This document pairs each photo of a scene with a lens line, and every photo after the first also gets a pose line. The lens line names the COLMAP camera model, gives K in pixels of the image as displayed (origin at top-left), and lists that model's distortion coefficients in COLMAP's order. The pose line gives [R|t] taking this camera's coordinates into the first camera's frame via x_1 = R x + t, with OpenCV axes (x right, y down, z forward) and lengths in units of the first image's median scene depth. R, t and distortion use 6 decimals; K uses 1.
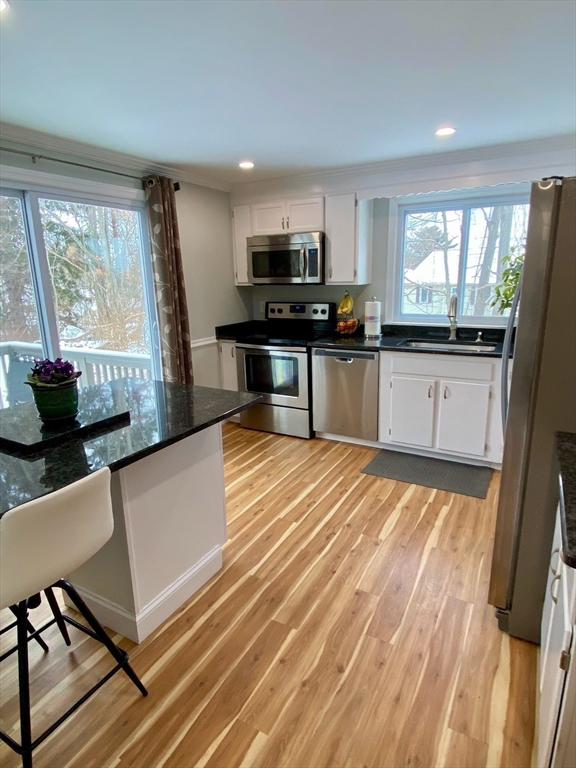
lens RADIAL K [[440.9, 0, 293.4], [0, 440.9, 384.6], [0, 0, 1]] dist [0.056367, -0.060142]
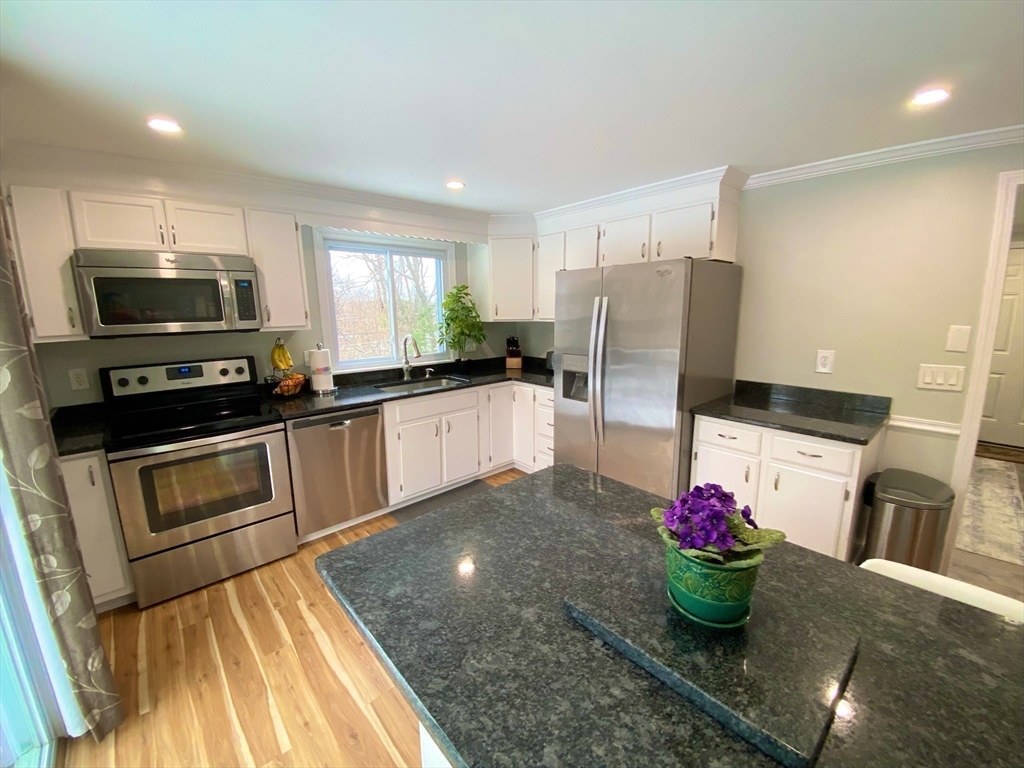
lens RADIAL K [[411.2, 0, 509.5], [0, 411.2, 381.6], [0, 0, 1]] dist [0.035227, -0.027729]
pose [[0.333779, -0.154707, 0.929869, -0.446314], [0.234573, 0.969042, 0.077024, -0.114341], [-0.912999, 0.192413, 0.359737, 0.446562]]
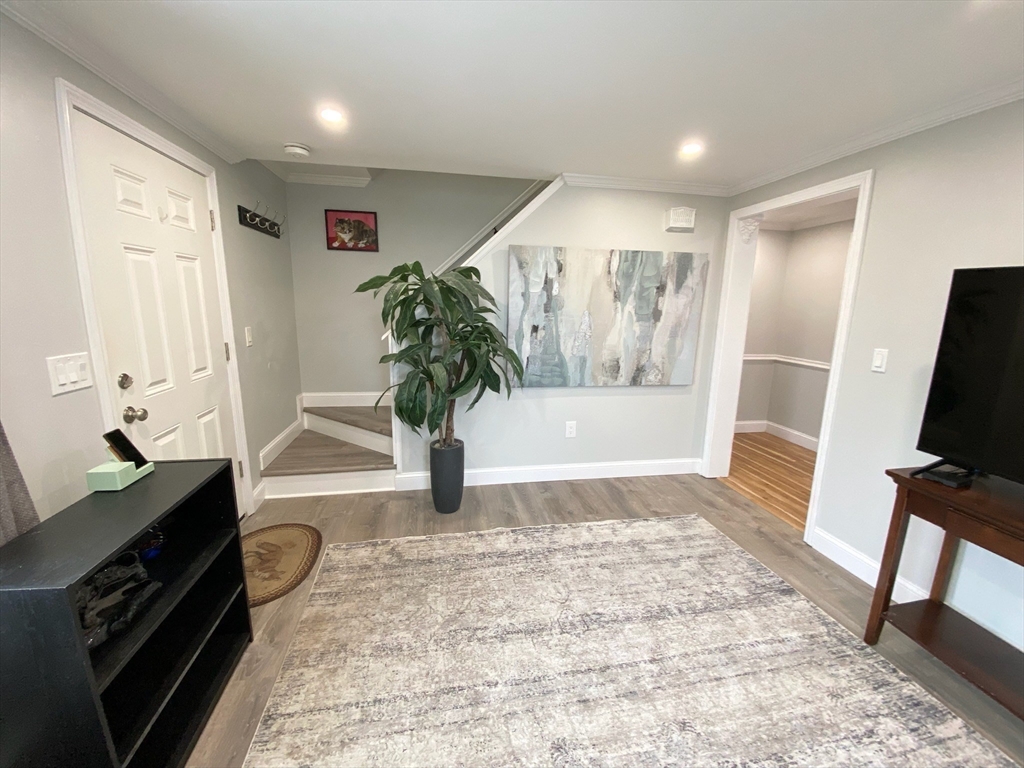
lens RADIAL K [[411.2, 0, 509.5], [0, 411.2, 381.6], [0, 0, 1]] dist [0.035227, -0.027729]
pose [[-0.779286, 0.121766, -0.614724, 1.085824], [-0.158355, 0.910843, 0.381168, -0.051731], [0.606330, 0.394384, -0.690525, 0.195934]]
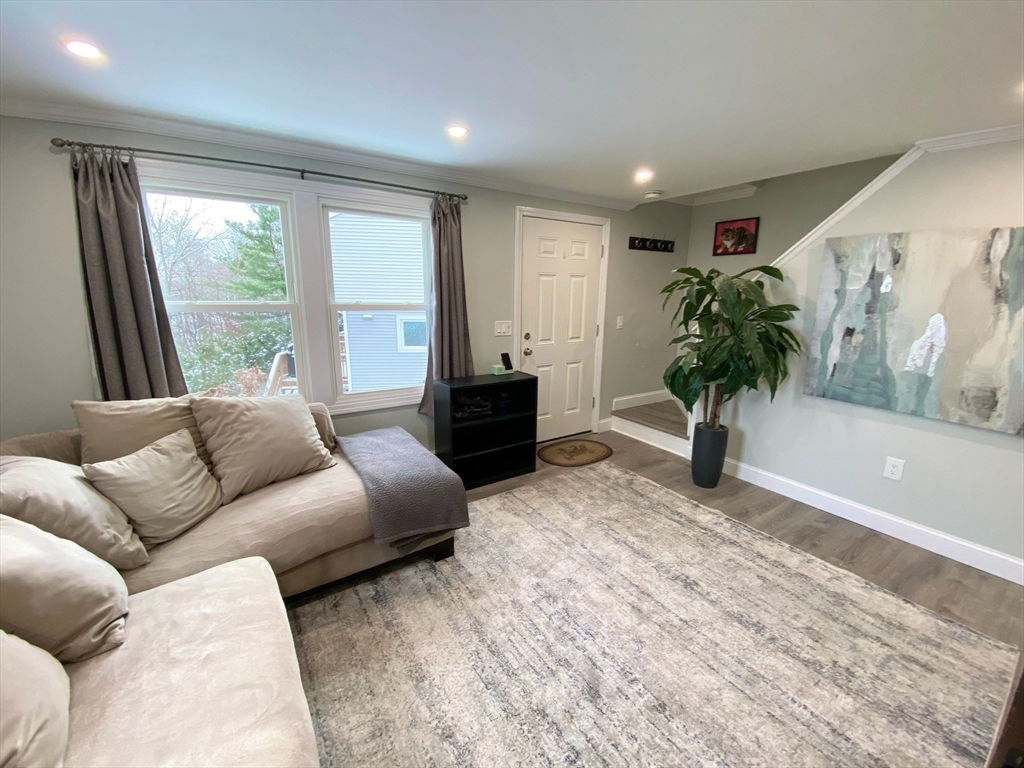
lens RADIAL K [[411.2, 0, 509.5], [0, 411.2, 381.6], [0, 0, 1]] dist [0.035227, -0.027729]
pose [[-0.881563, -0.095282, 0.462351, 0.705279], [0.118715, 0.903195, 0.412487, -0.126757], [-0.456896, 0.418521, -0.784912, 0.471186]]
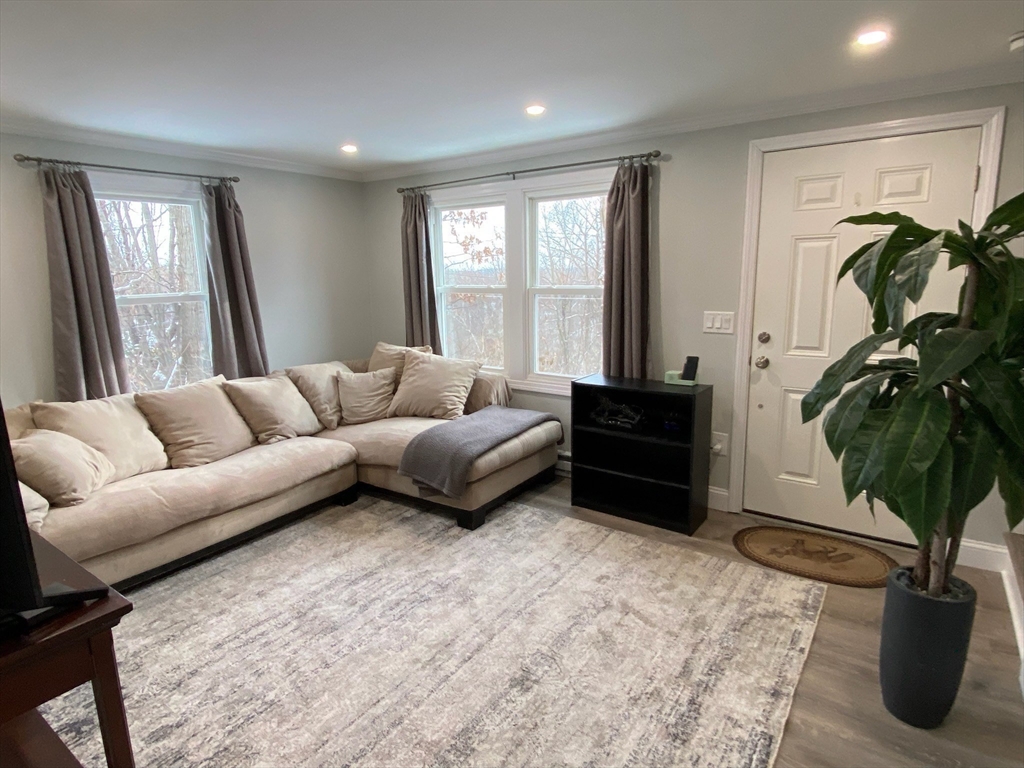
lens RADIAL K [[569.2, 0, 512.8], [0, 569.2, 382.7], [0, 0, 1]] dist [0.037572, -0.029739]
pose [[0.114673, -0.175649, 0.977751, 0.227736], [0.260484, 0.955122, 0.141033, 0.029545], [-0.958644, 0.238516, 0.155281, -0.123169]]
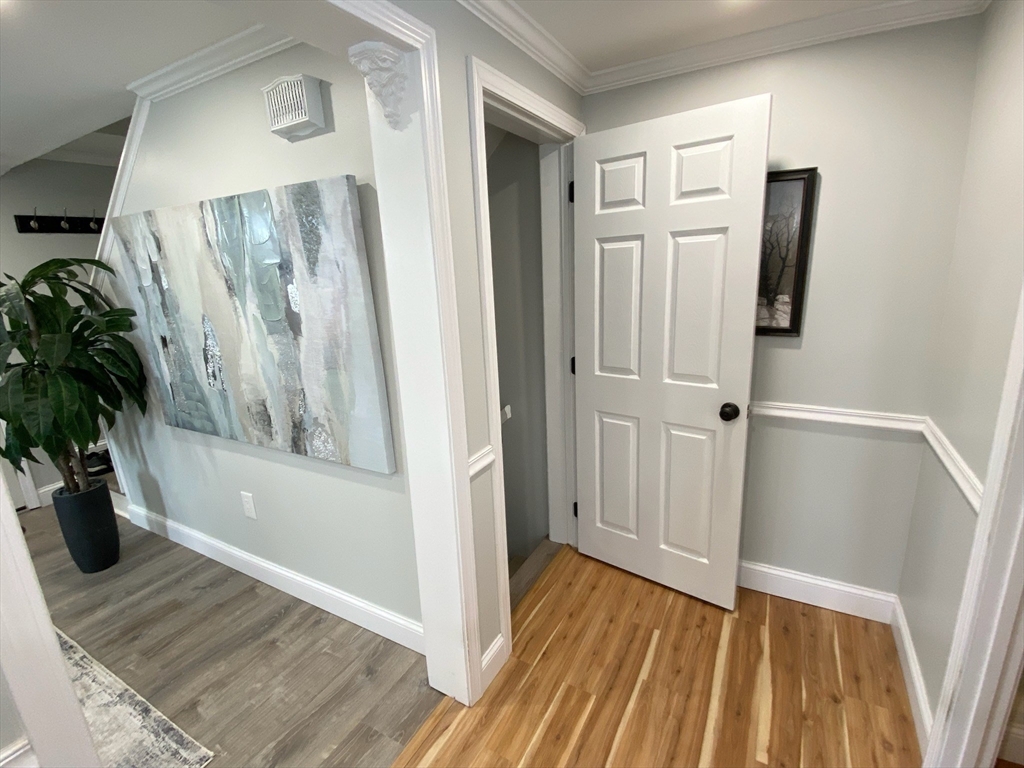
lens RADIAL K [[478.0, 0, 509.5], [0, 478.0, 381.1], [0, 0, 1]] dist [0.032957, -0.030694]
pose [[-0.997719, 0.060299, 0.030350, 0.075979], [0.067488, 0.880510, 0.469198, -0.059296], [0.001569, 0.470176, -0.882571, 0.189900]]
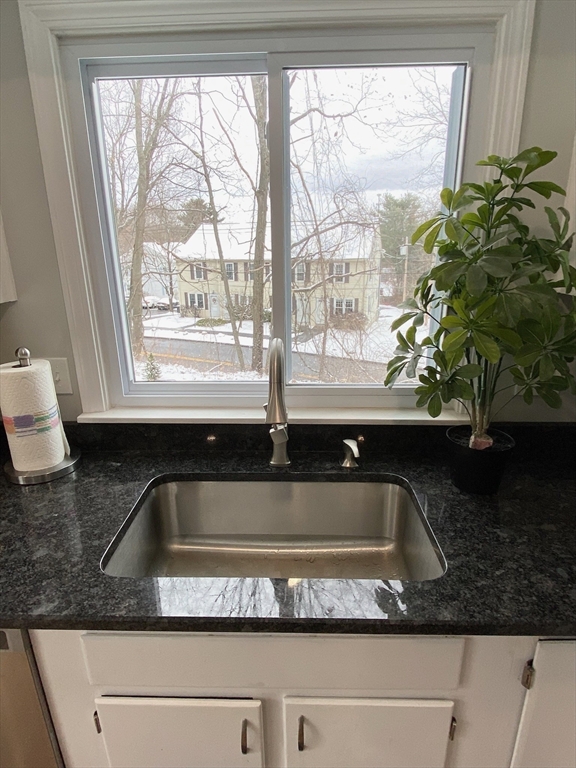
lens RADIAL K [[432.6, 0, 288.0], [0, 432.6, 384.0], [0, 0, 1]] dist [0.045718, -0.055931]
pose [[0.888897, -0.134789, 0.437830, 0.224457], [0.108239, 0.990470, 0.085172, -0.192555], [-0.445137, -0.028319, 0.895014, 0.697380]]
